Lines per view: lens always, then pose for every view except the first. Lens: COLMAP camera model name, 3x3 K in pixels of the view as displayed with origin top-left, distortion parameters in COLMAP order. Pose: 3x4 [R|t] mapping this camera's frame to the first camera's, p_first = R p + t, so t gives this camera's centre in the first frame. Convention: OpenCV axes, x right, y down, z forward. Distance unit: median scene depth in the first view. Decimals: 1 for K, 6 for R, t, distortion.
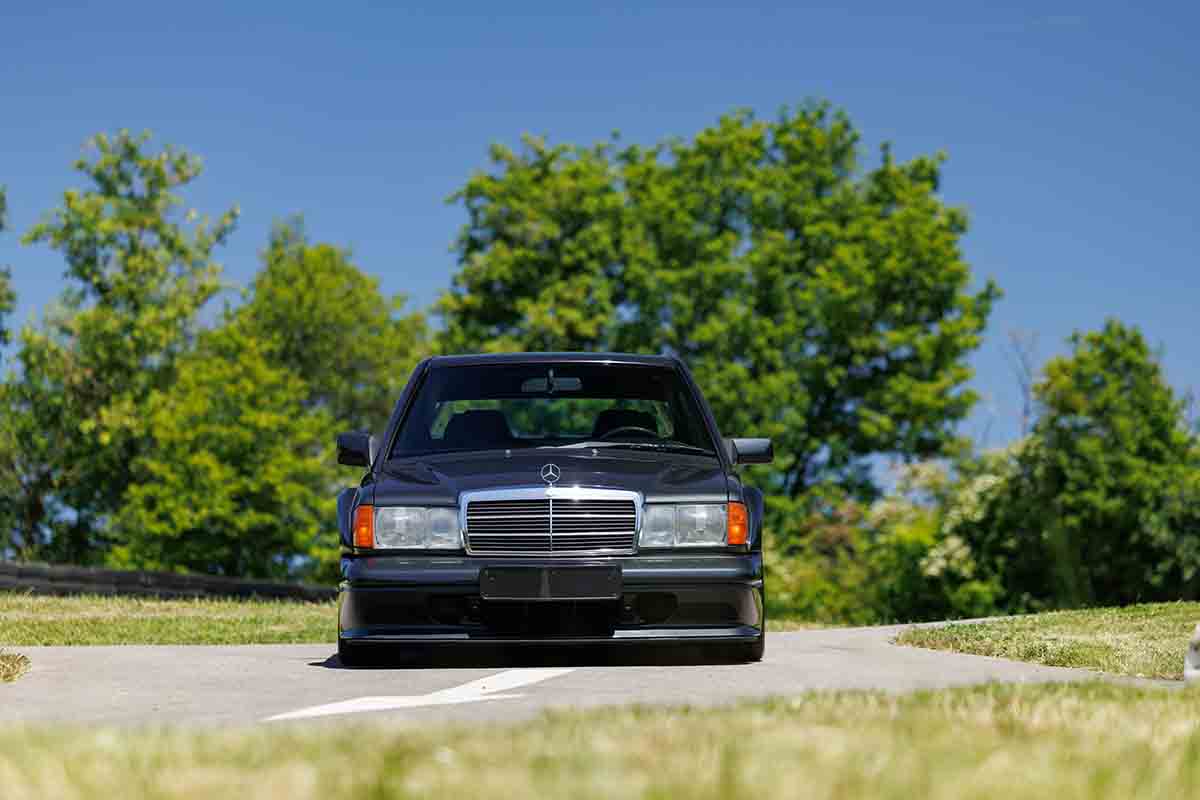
lens RADIAL K [[4291.1, 0, 600.3], [0, 4291.1, 400.0], [0, 0, 1]] dist [0.174781, 0.000000]
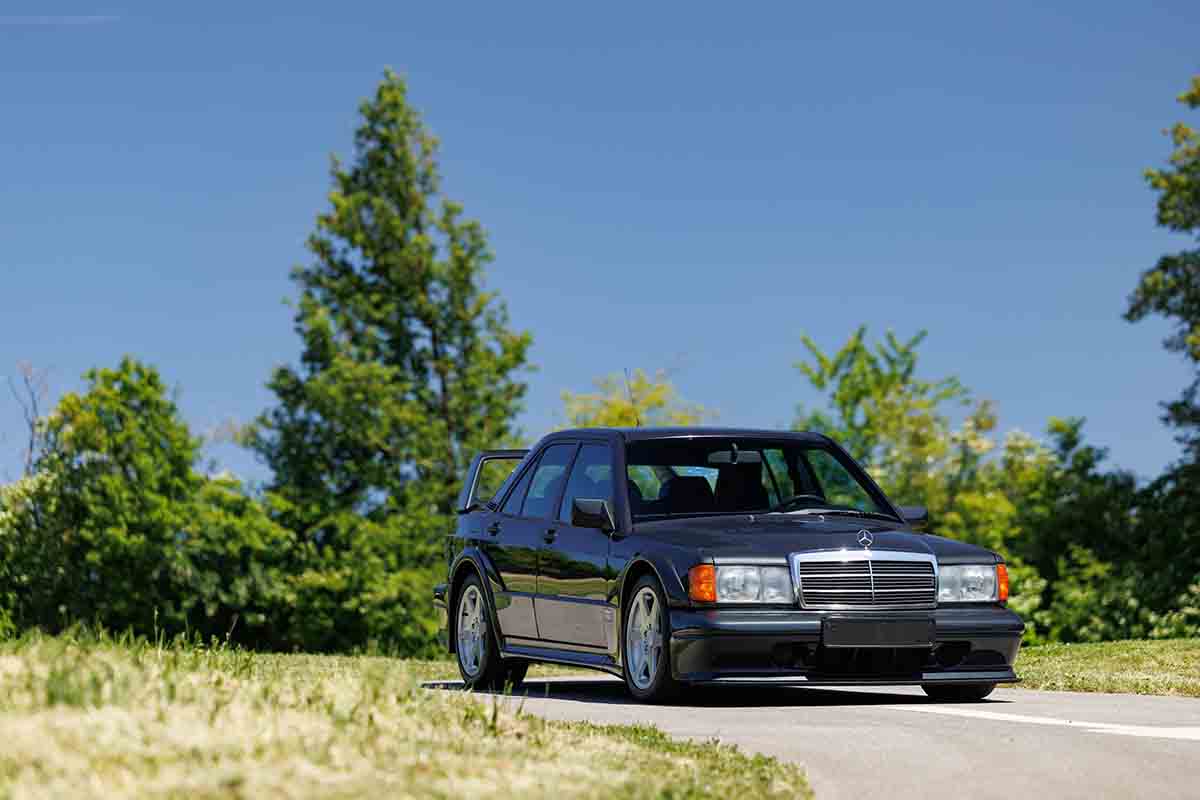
lens RADIAL K [[4447.4, 0, 599.9], [0, 4447.4, 401.4], [0, 0, 1]] dist [-0.281629, 0.000000]
pose [[0.955547, 0.017245, 0.294334, -0.082914], [-0.015567, 0.999846, -0.008043, -0.001721], [-0.294427, 0.003103, 0.955669, -0.023877]]
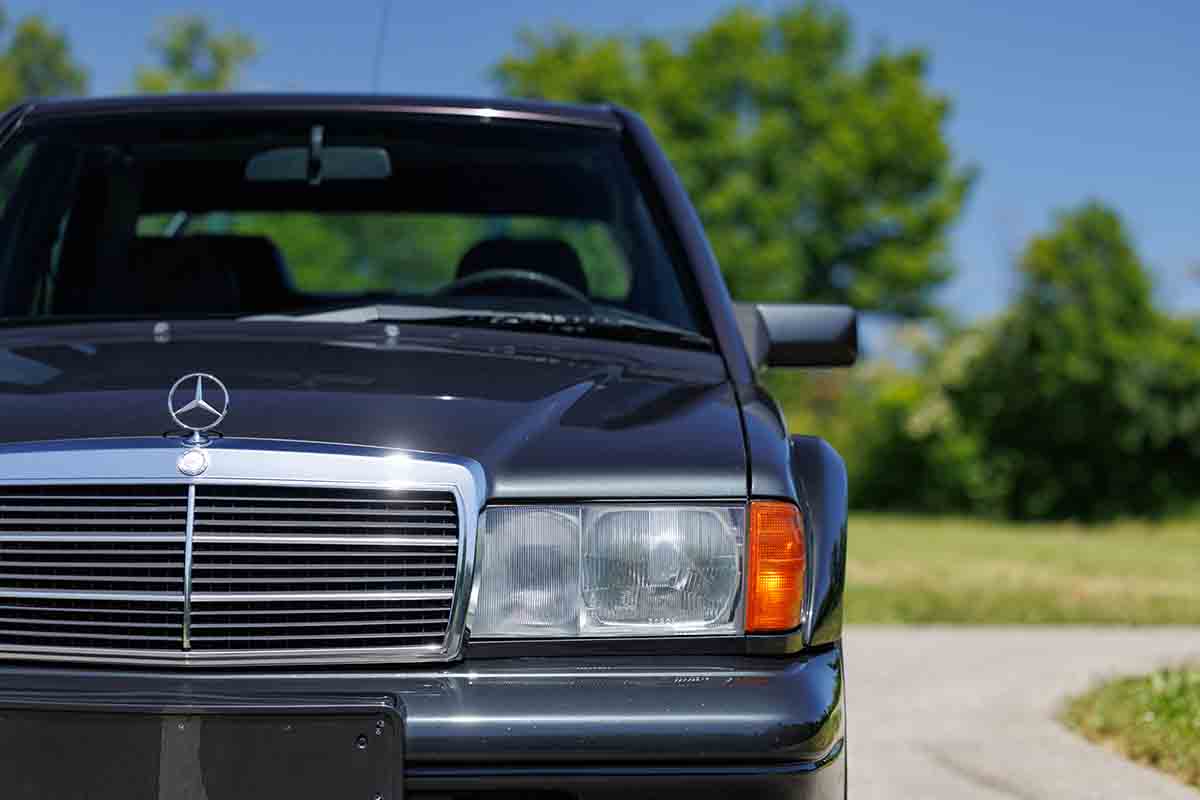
lens RADIAL K [[3462.0, 0, 600.0], [0, 3462.0, 398.5], [0, 0, 1]] dist [-0.033275, 0.000000]
pose [[0.999764, 0.020669, -0.006641, 0.003859], [-0.020404, 0.999078, 0.037775, 0.001225], [0.007416, -0.037630, 0.999264, 0.141734]]
